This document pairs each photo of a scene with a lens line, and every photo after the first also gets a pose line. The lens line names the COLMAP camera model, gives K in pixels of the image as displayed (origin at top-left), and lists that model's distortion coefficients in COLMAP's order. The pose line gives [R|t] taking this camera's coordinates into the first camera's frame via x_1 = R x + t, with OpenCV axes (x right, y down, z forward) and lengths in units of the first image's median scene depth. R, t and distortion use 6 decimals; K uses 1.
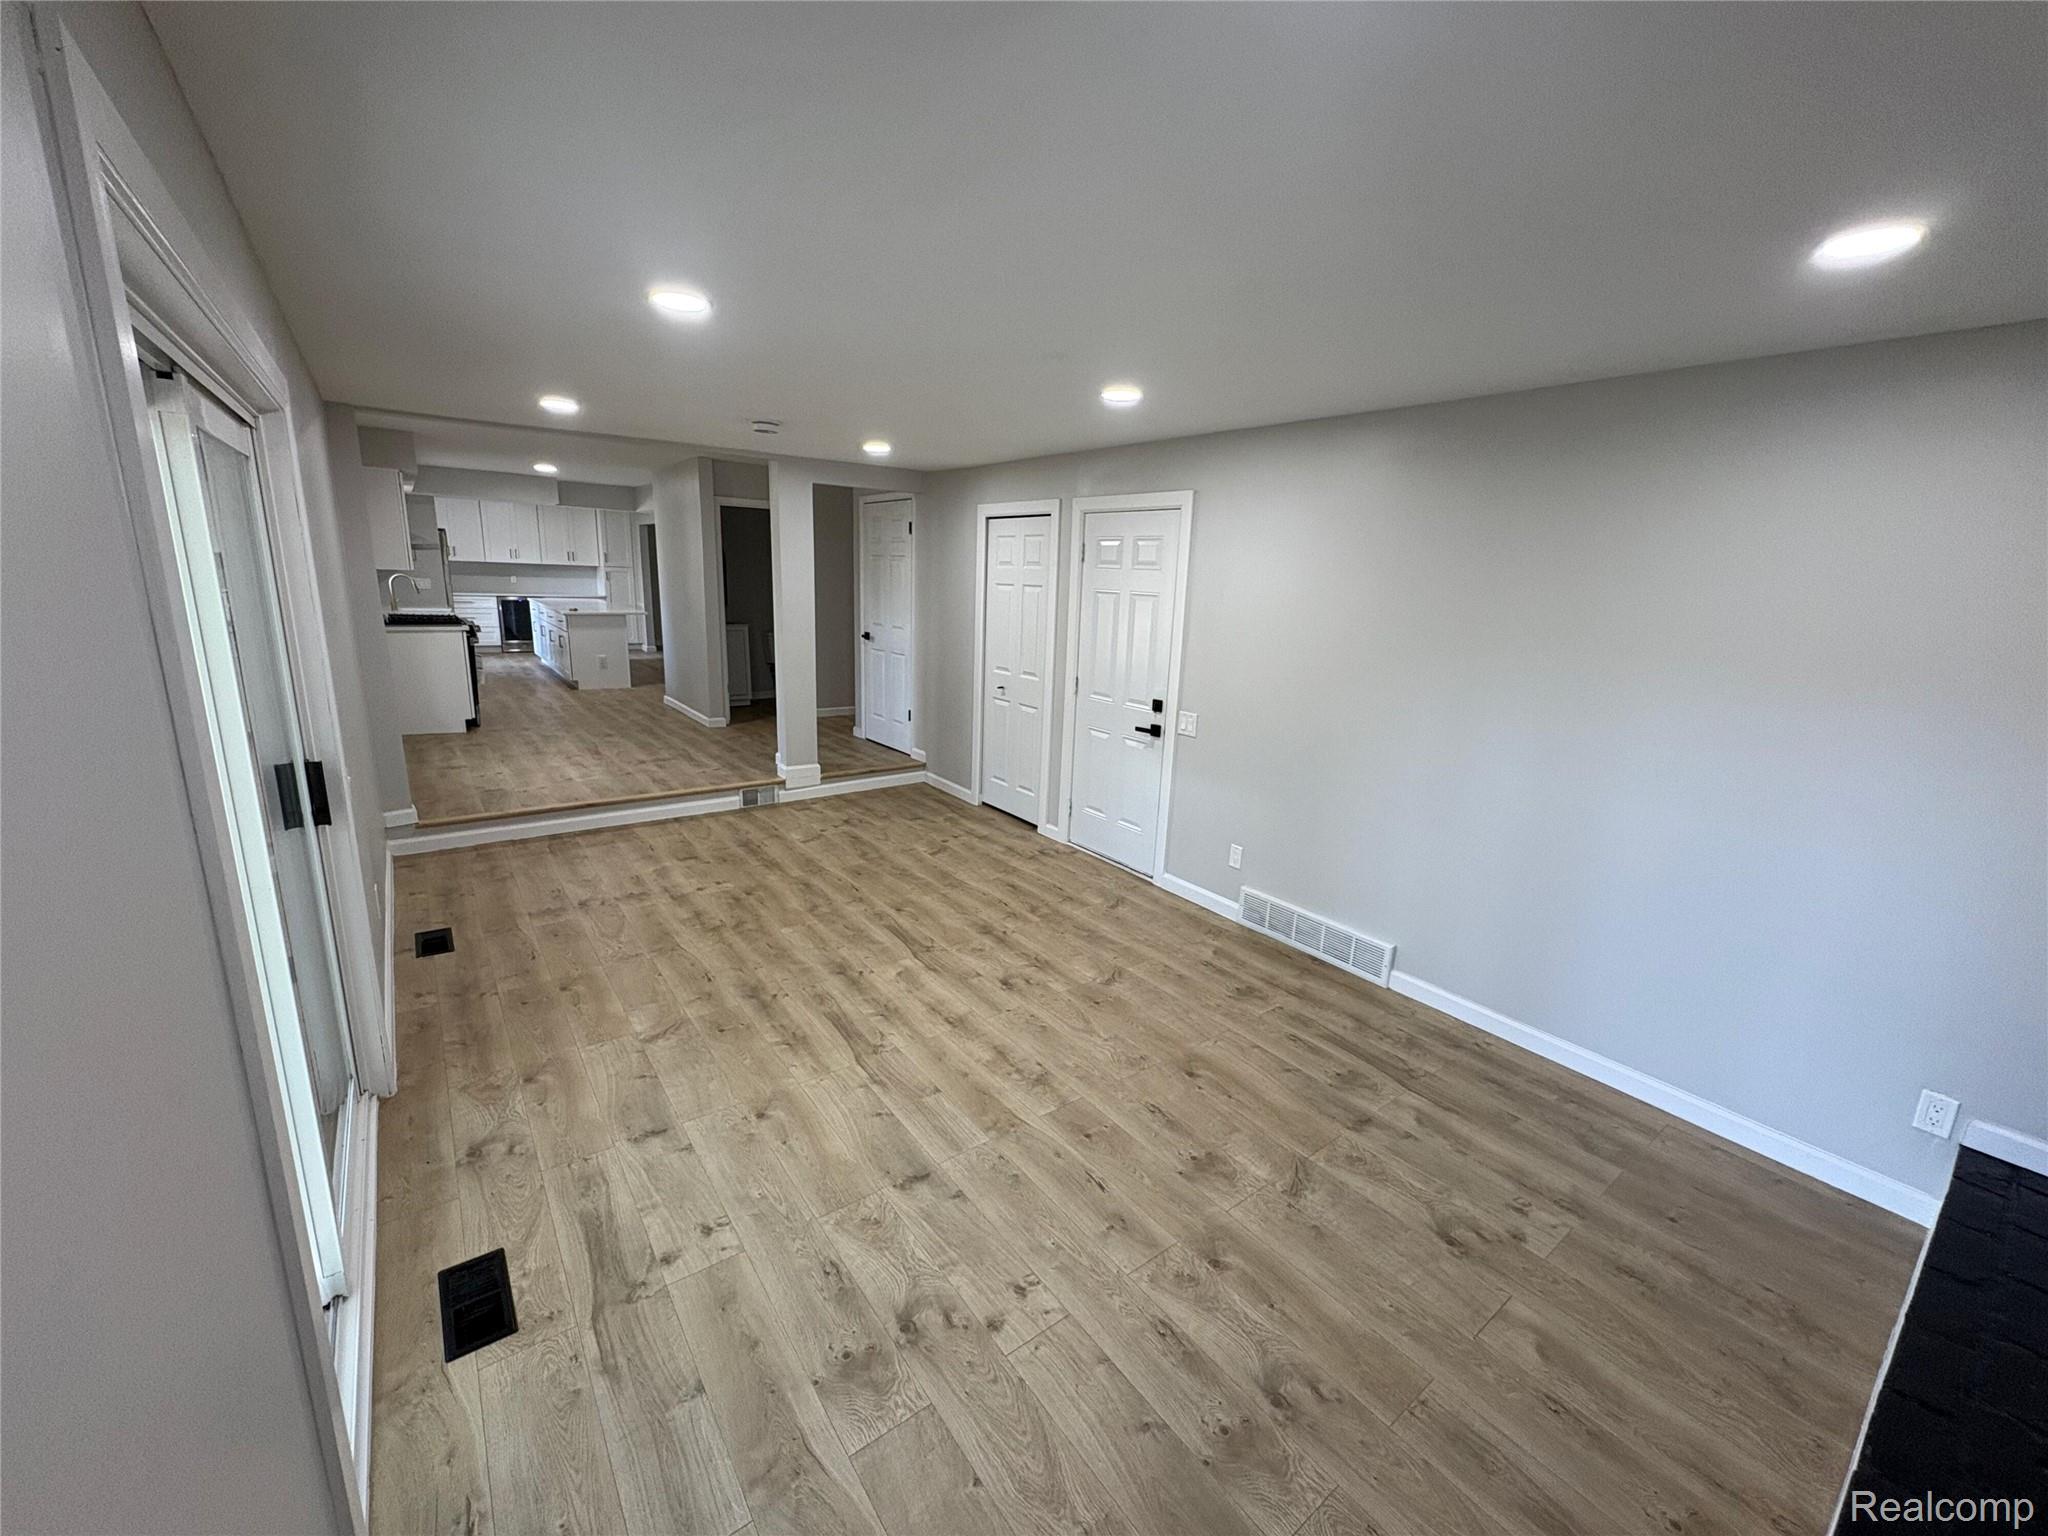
lens RADIAL K [[813.3, 0, 1031.1], [0, 813.3, 758.7], [0, 0, 1]] dist [-0.000119, -0.000710]
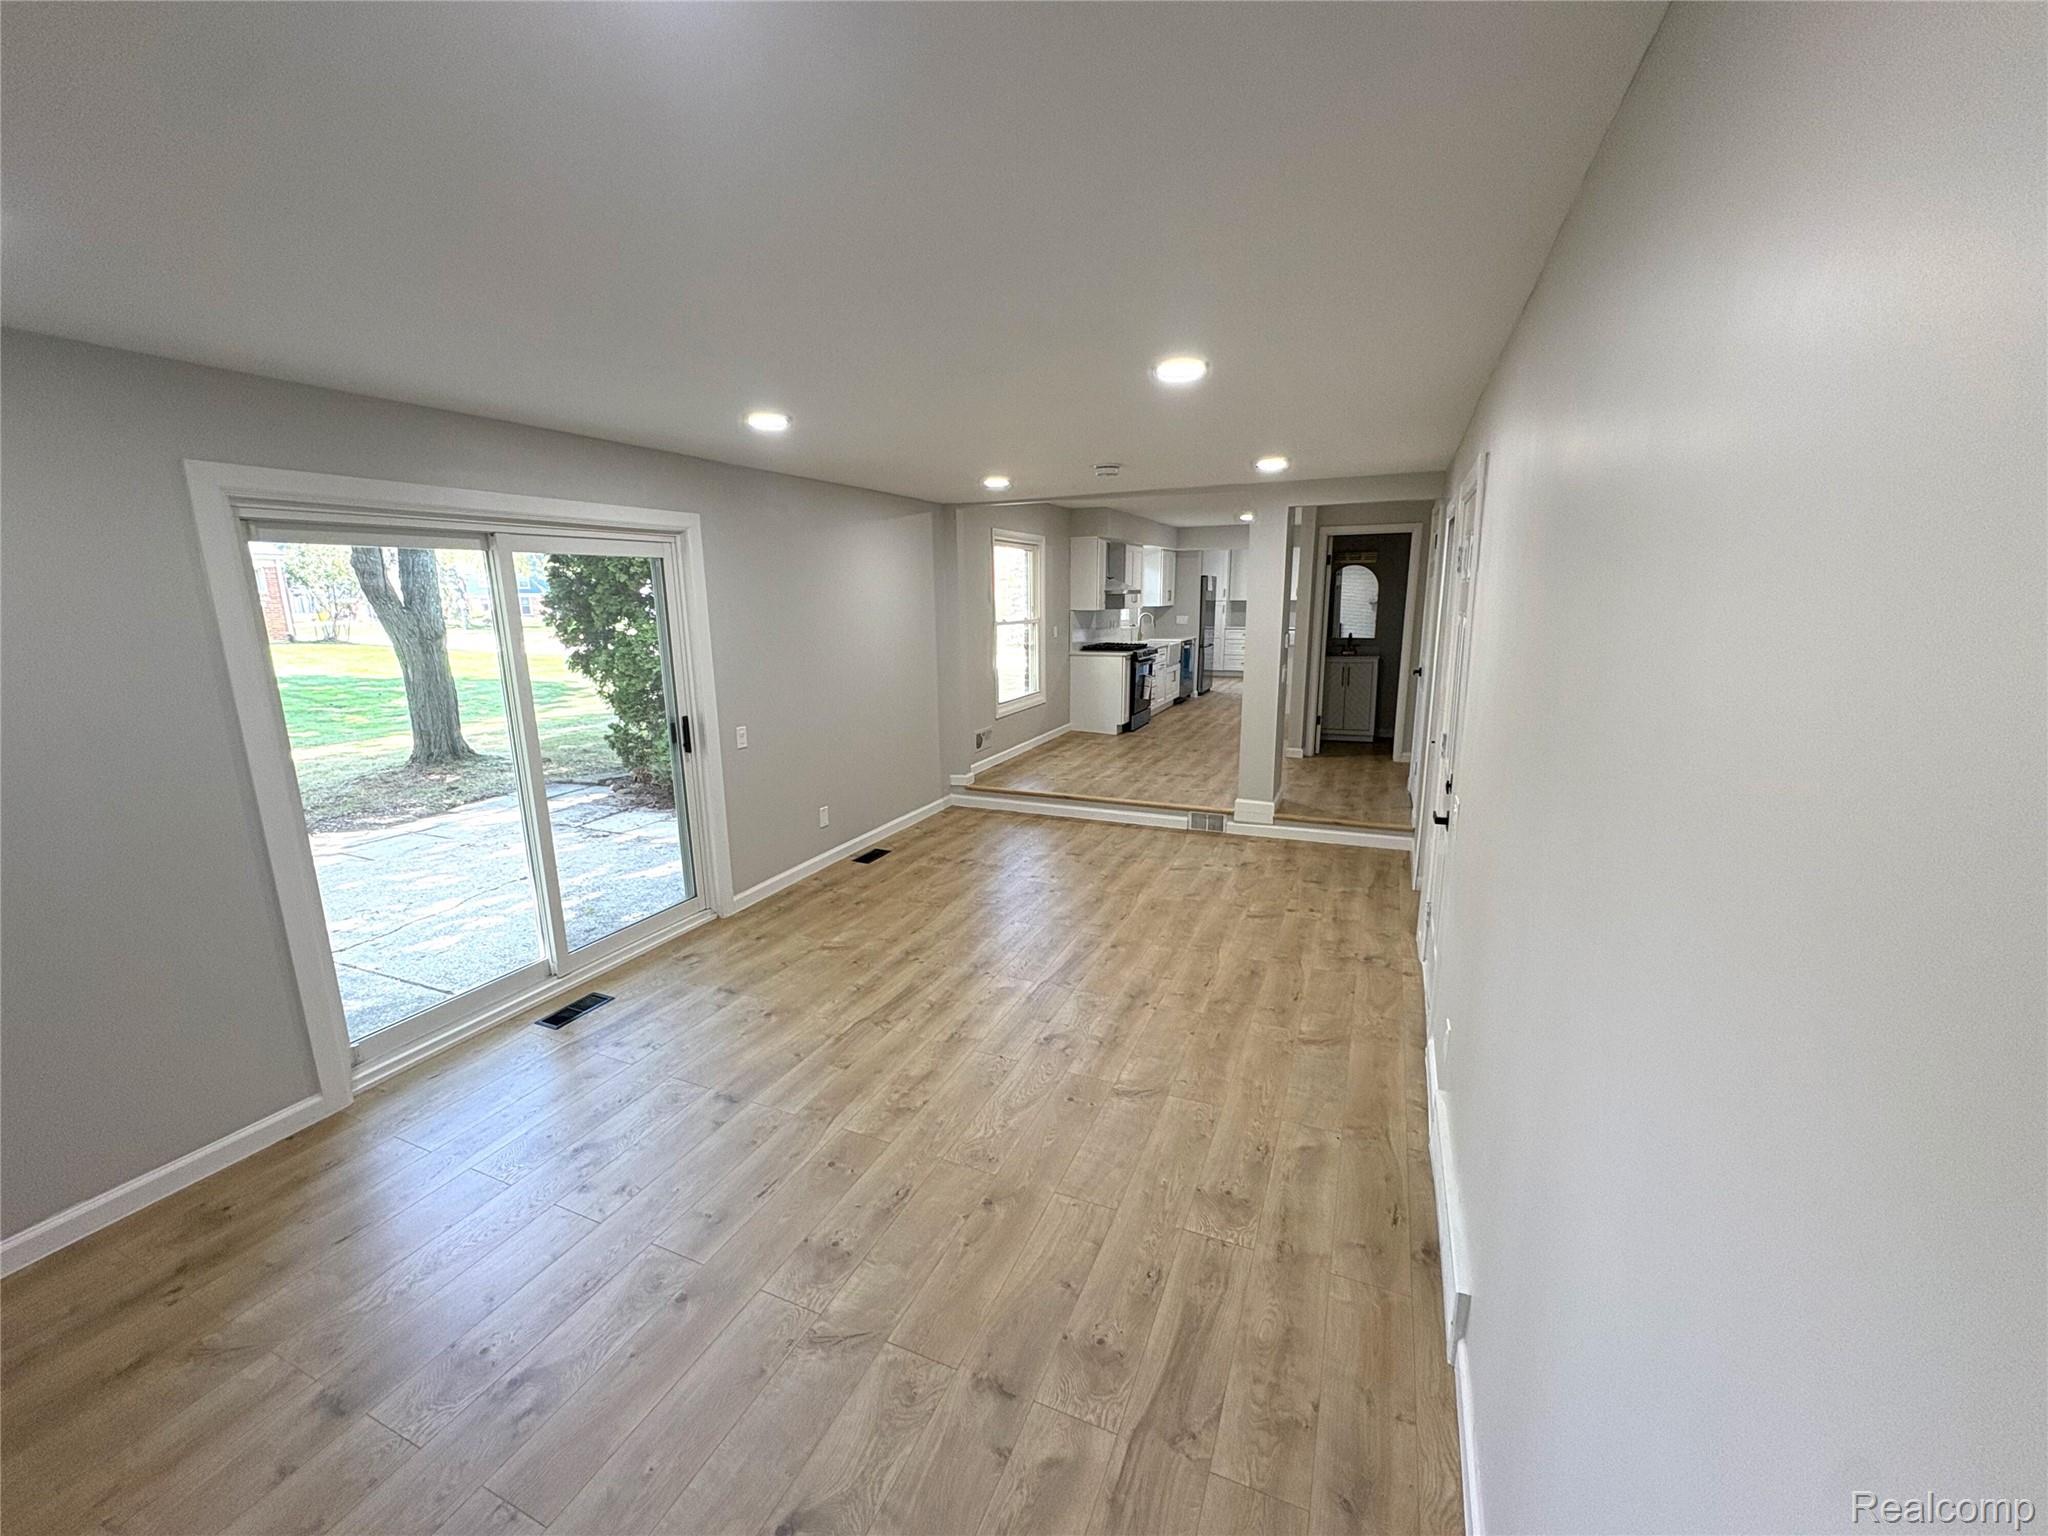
lens RADIAL K [[813.3, 0, 1022.5], [0, 813.3, 770.8], [0, 0, 1]] dist [-0.000119, -0.000710]
pose [[0.492457, 0.141552, -0.858749, 0.574642], [-0.163830, 0.984124, 0.068269, -0.066857], [0.854778, 0.107069, 0.507829, 0.383804]]
